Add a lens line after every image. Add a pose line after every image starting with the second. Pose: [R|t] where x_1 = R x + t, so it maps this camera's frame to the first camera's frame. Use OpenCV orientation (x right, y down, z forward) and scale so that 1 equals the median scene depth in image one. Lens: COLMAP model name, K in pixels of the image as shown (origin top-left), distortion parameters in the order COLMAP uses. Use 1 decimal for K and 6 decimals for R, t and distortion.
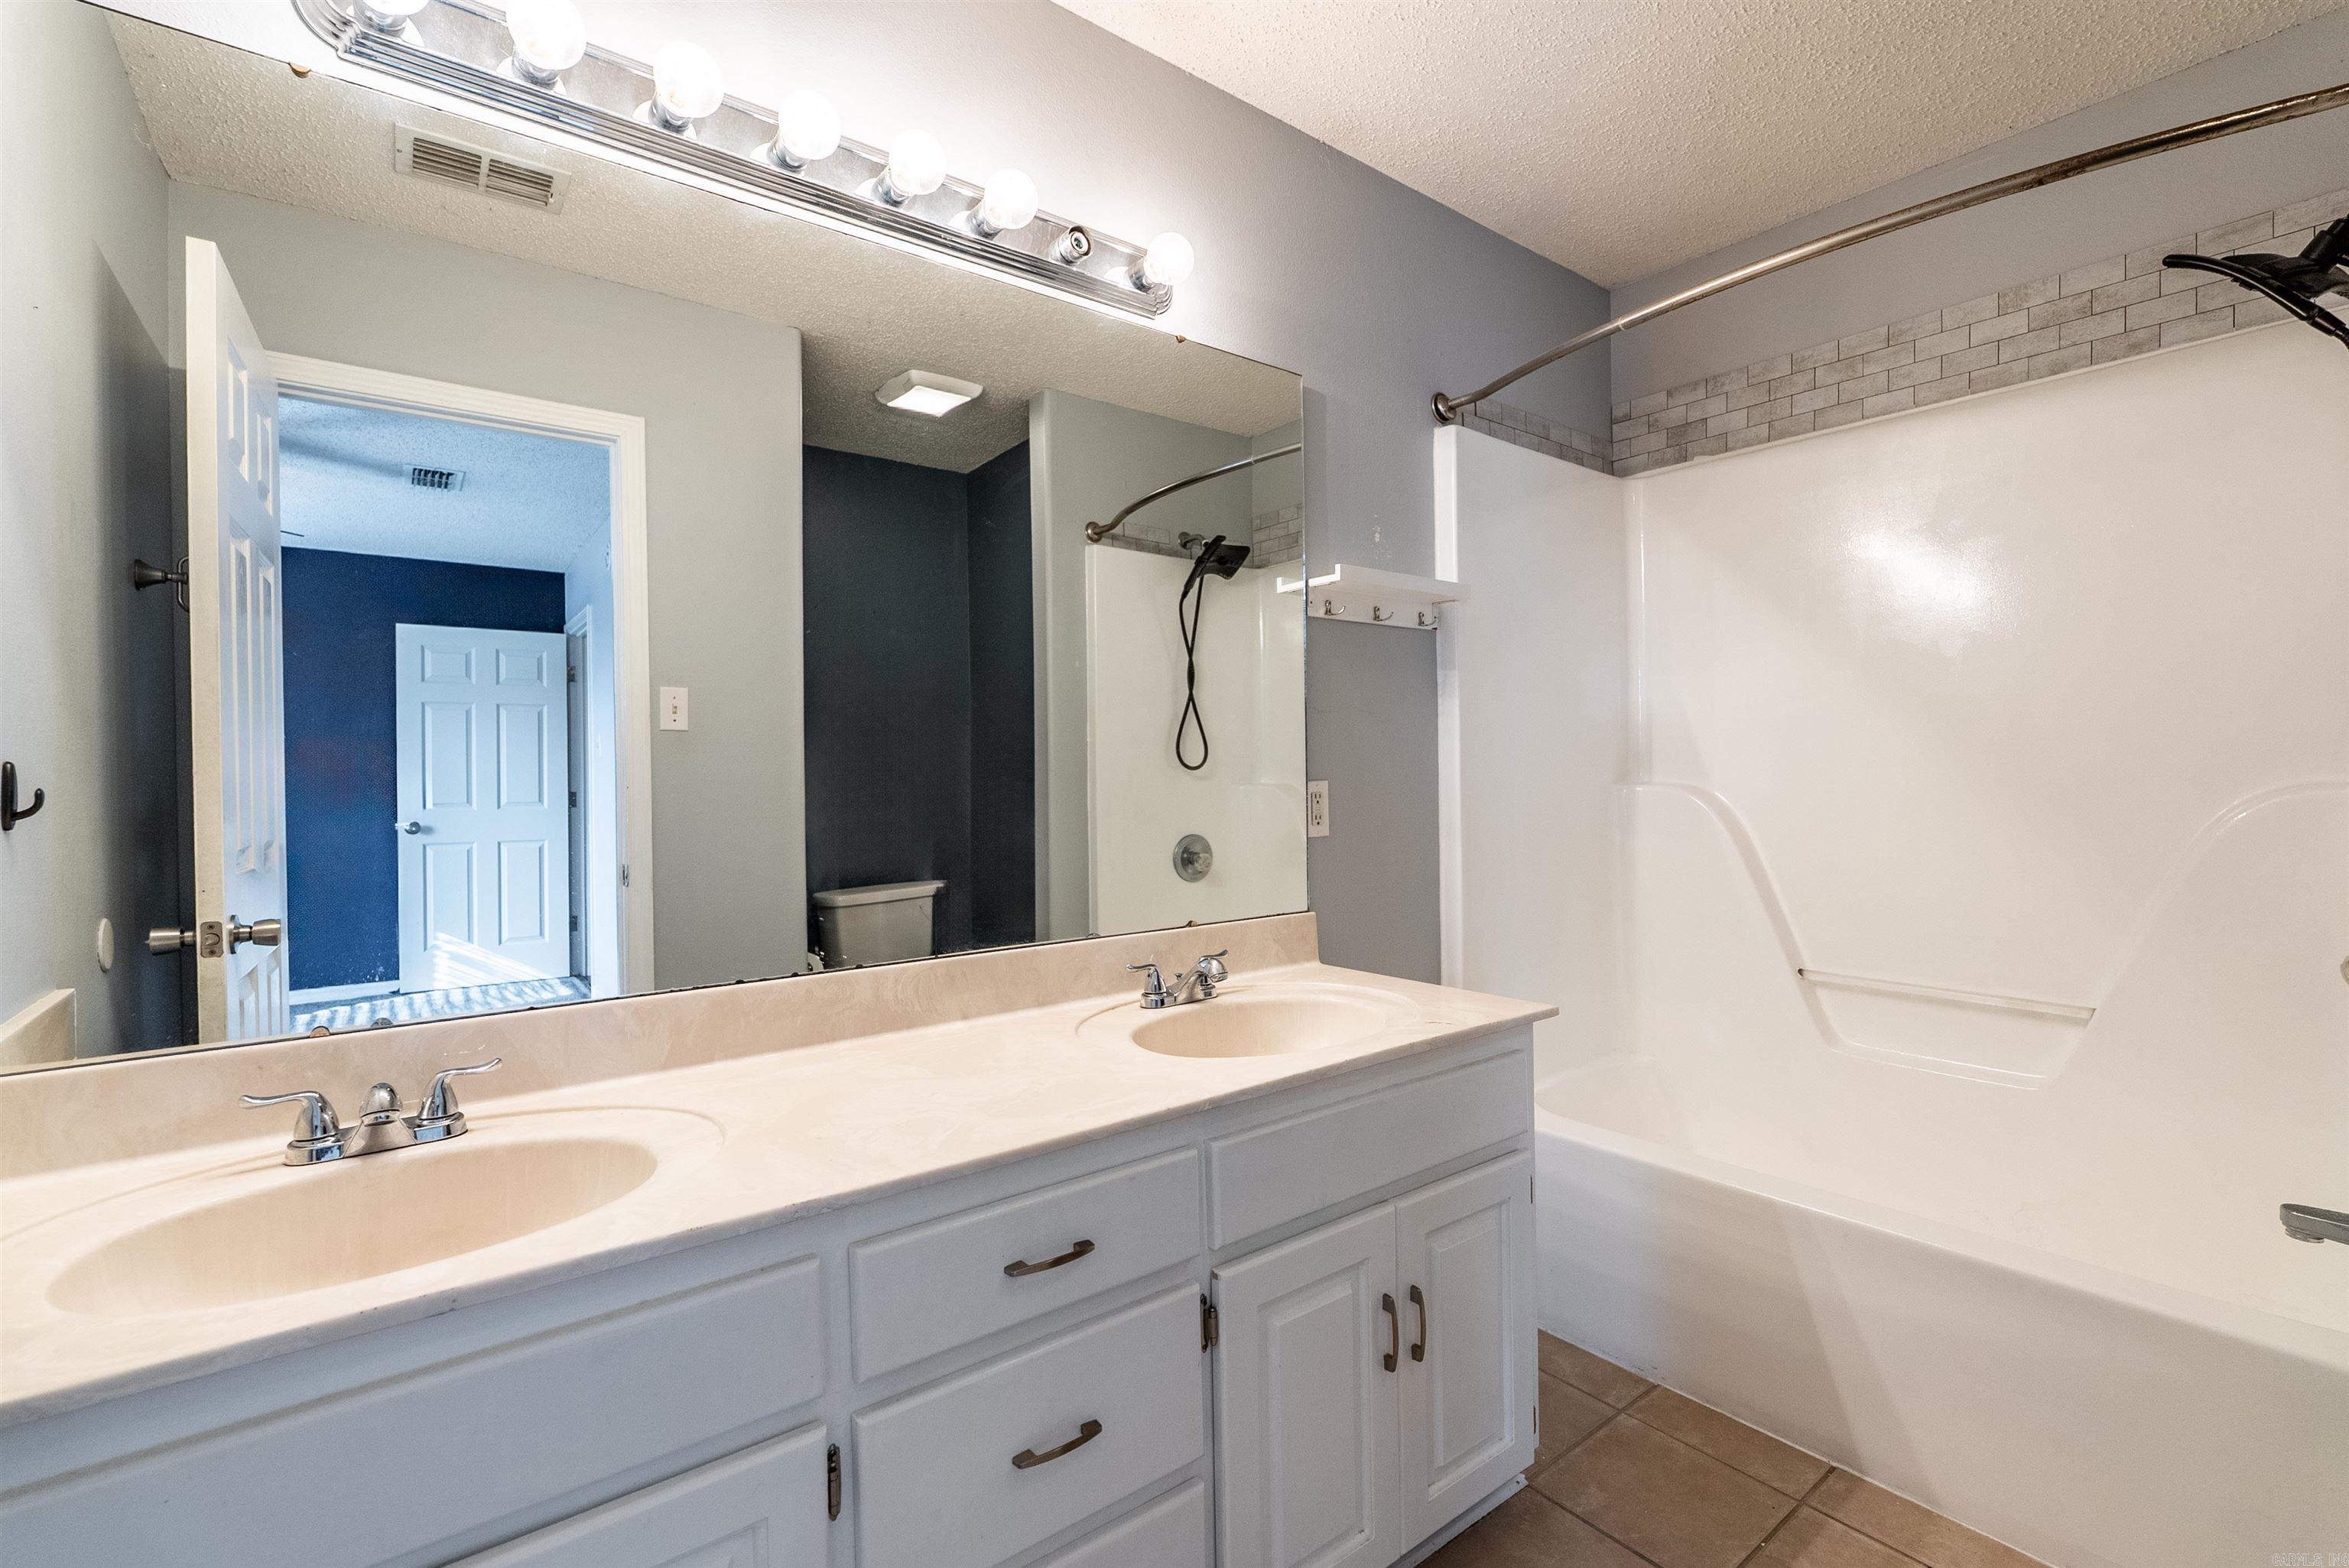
lens RADIAL K [[1042.3, 0, 1180.4], [0, 1042.3, 784.6], [0, 0, 1]] dist [-0.004066, 0.001053]
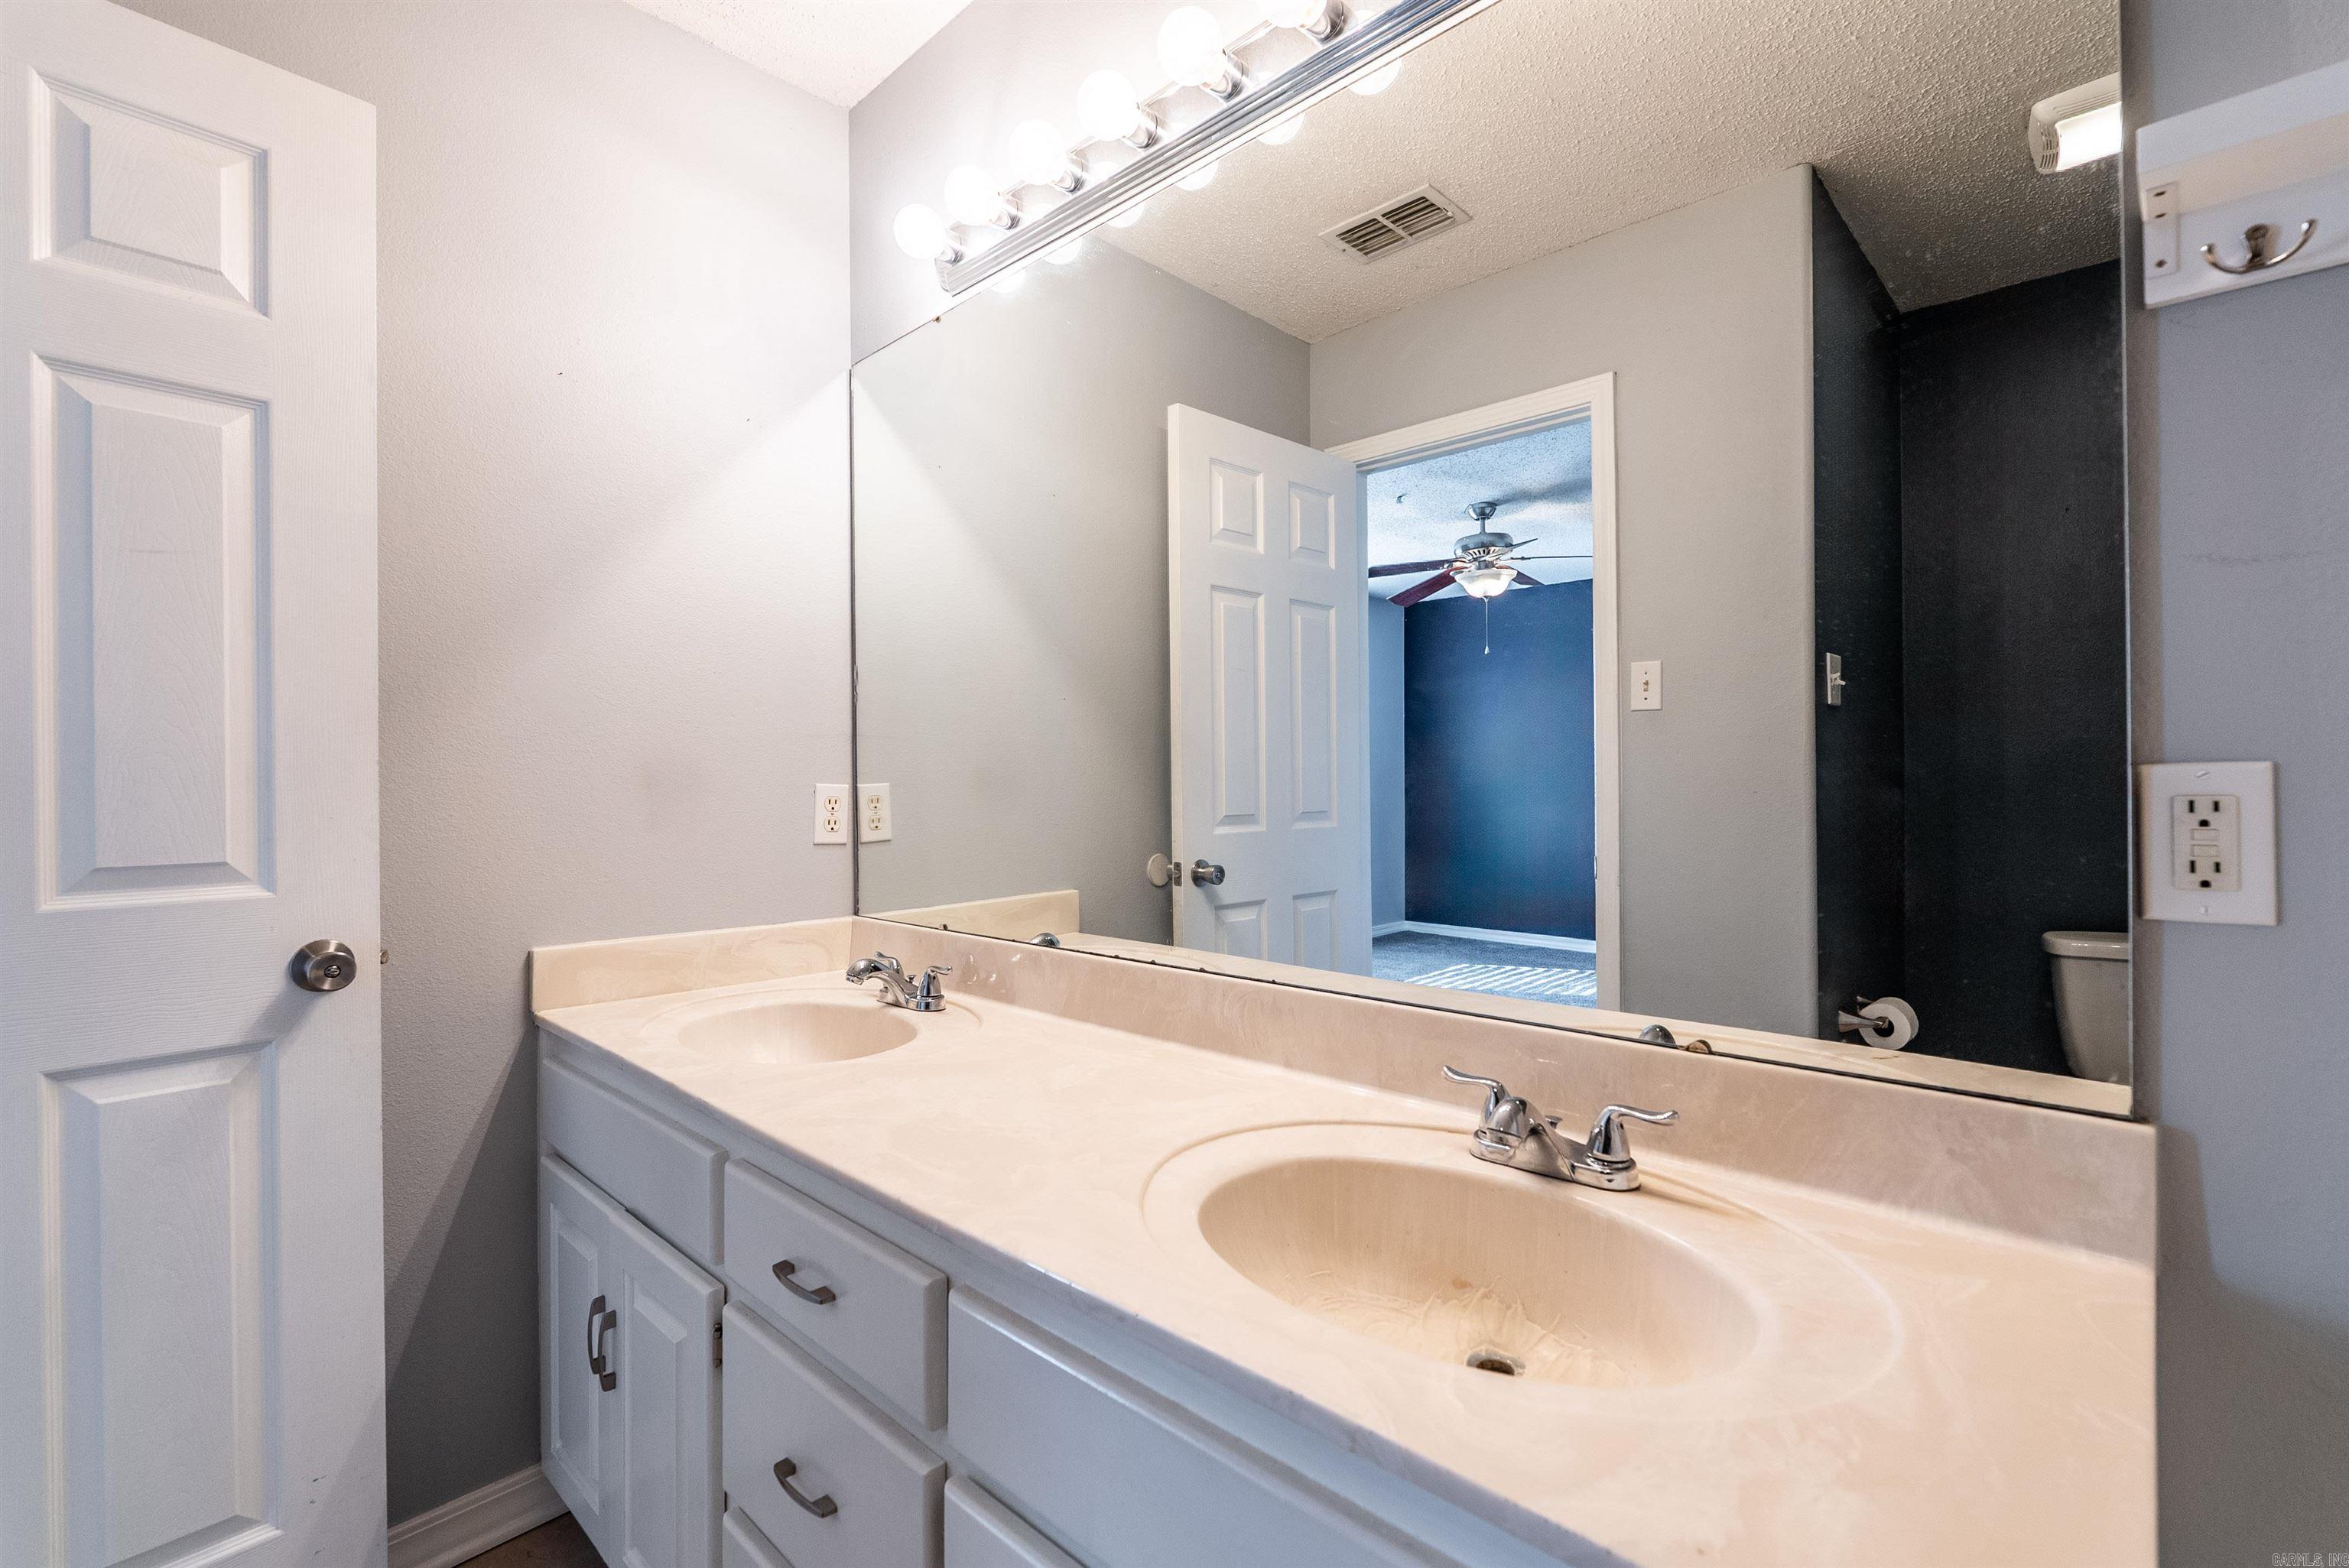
lens RADIAL K [[1042.3, 0, 1180.4], [0, 1042.3, 784.6], [0, 0, 1]] dist [-0.004066, 0.001053]
pose [[0.161265, 0.018405, -0.986740, 0.433751], [0.001453, 0.999821, 0.018887, -0.006245], [0.986910, -0.004479, 0.161209, 0.601422]]
